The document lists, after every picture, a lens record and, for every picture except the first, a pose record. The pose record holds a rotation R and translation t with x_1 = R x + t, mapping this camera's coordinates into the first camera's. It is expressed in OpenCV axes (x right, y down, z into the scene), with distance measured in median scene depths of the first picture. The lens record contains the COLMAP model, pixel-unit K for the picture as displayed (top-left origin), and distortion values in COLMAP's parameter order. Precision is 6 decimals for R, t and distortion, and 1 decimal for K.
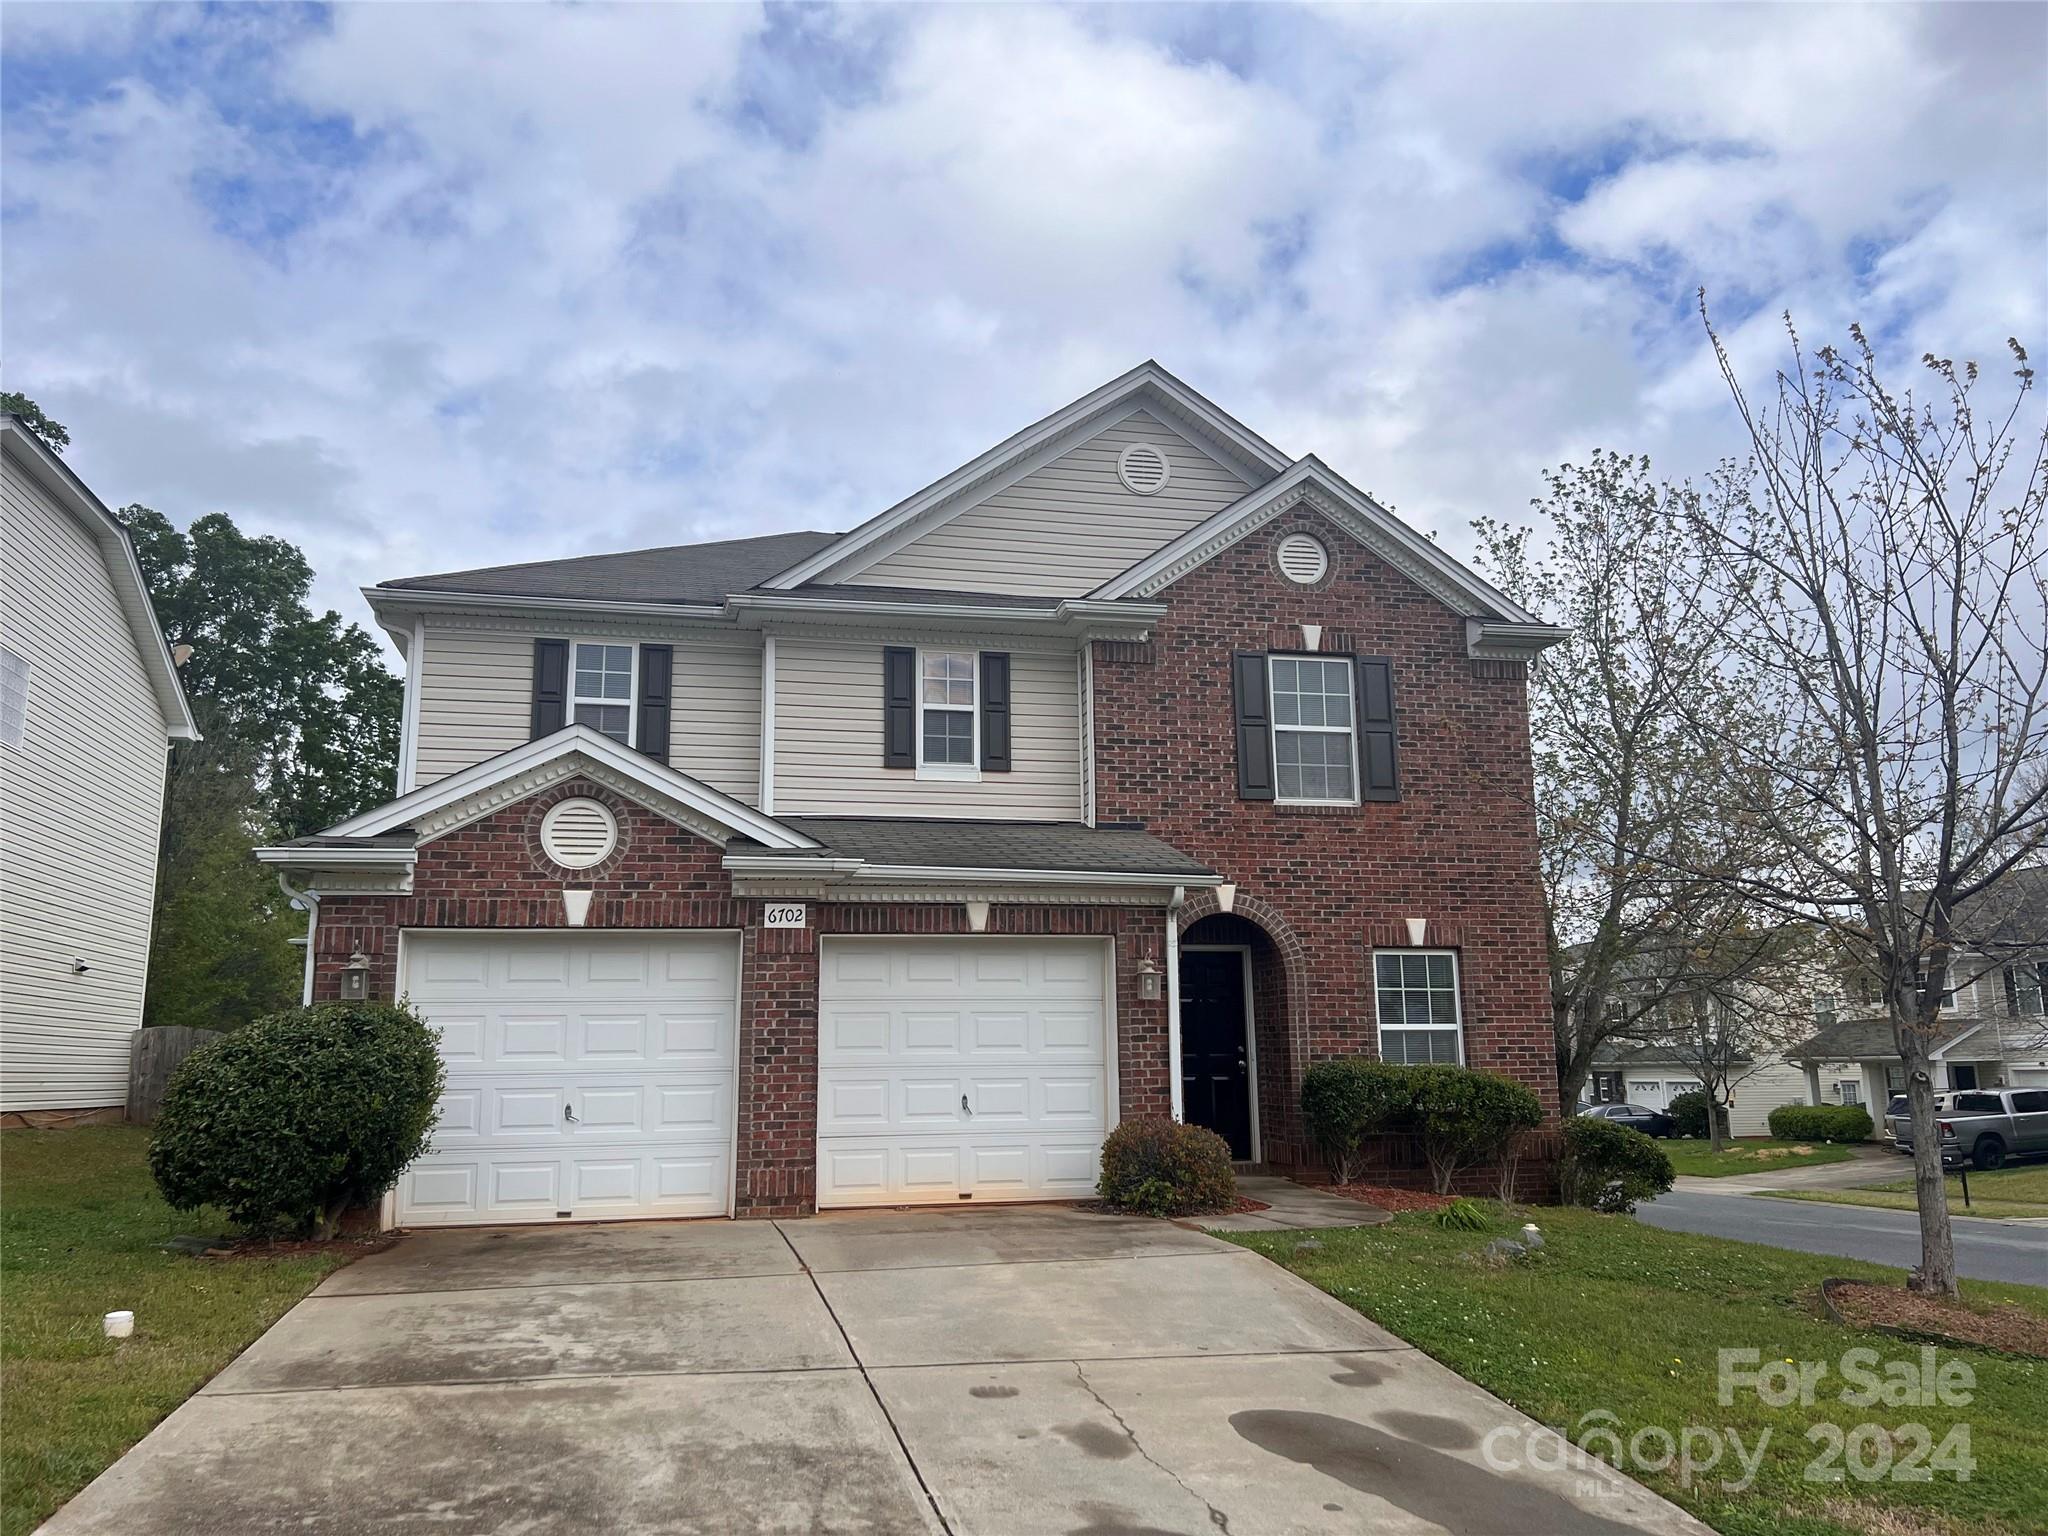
lens RADIAL K [[1557.2, 0, 1024.4], [0, 1557.2, 768.1], [0, 0, 1]] dist [0.076407, -0.000824]
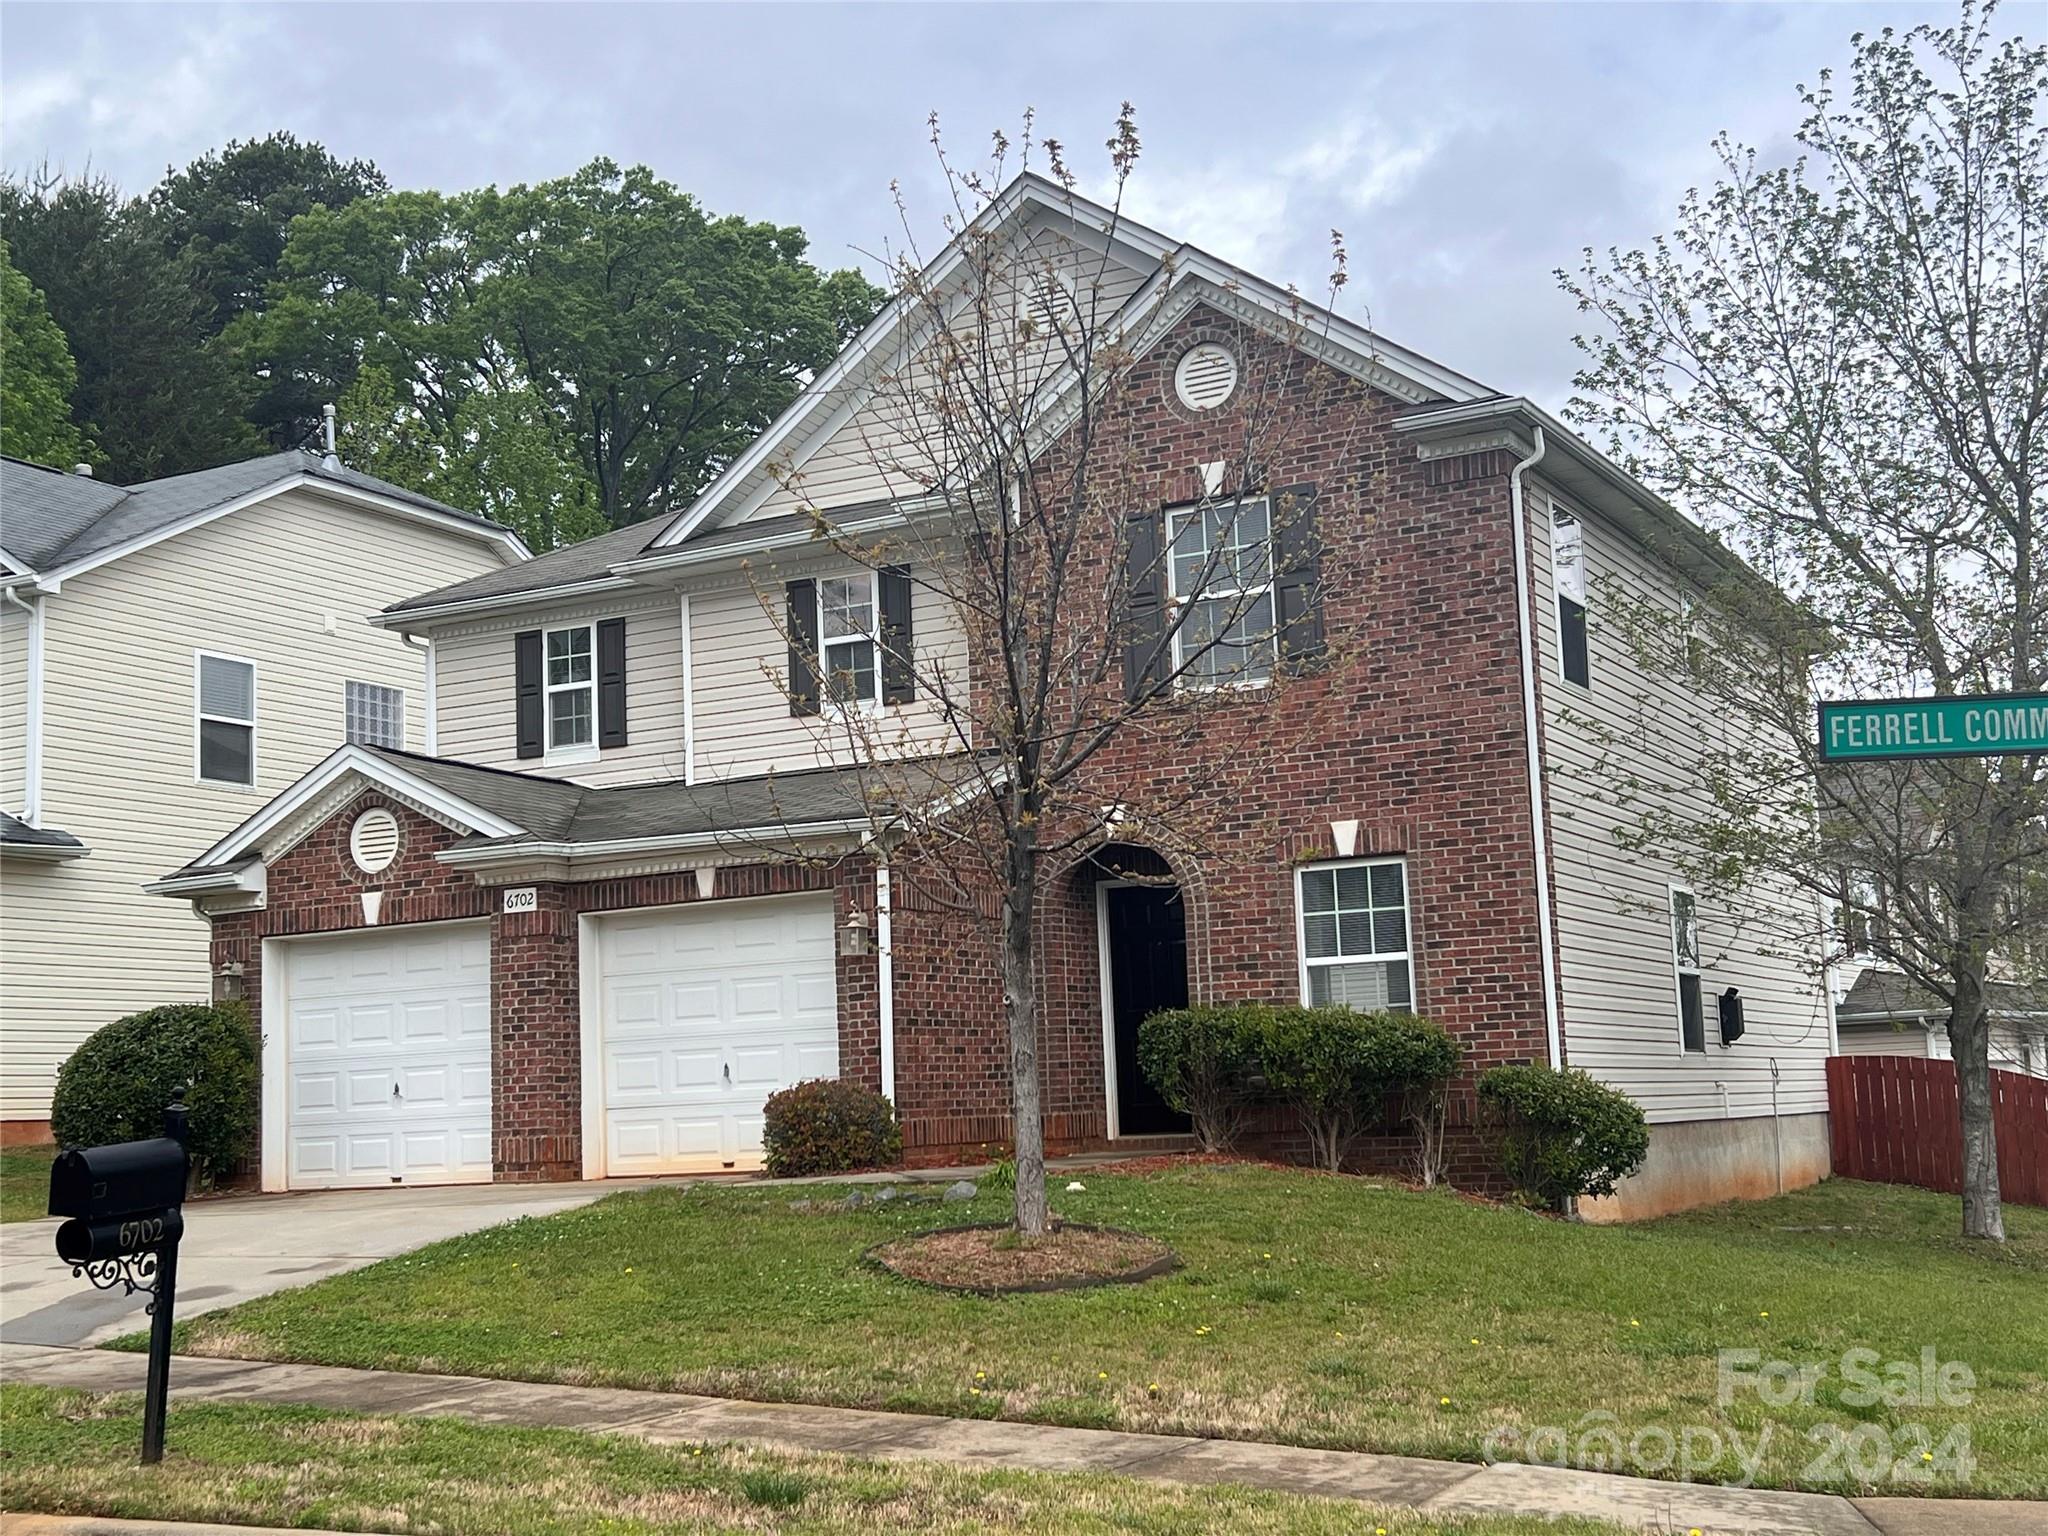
lens RADIAL K [[2569.0, 0, 1023.5], [0, 2569.0, 772.5], [0, 0, 1]] dist [0.128087, 0.000000]
pose [[0.751250, -0.103779, -0.651808, 1.050085], [0.156790, 0.987352, 0.023508, 0.019155], [0.641124, -0.119857, 0.758020, -0.069579]]
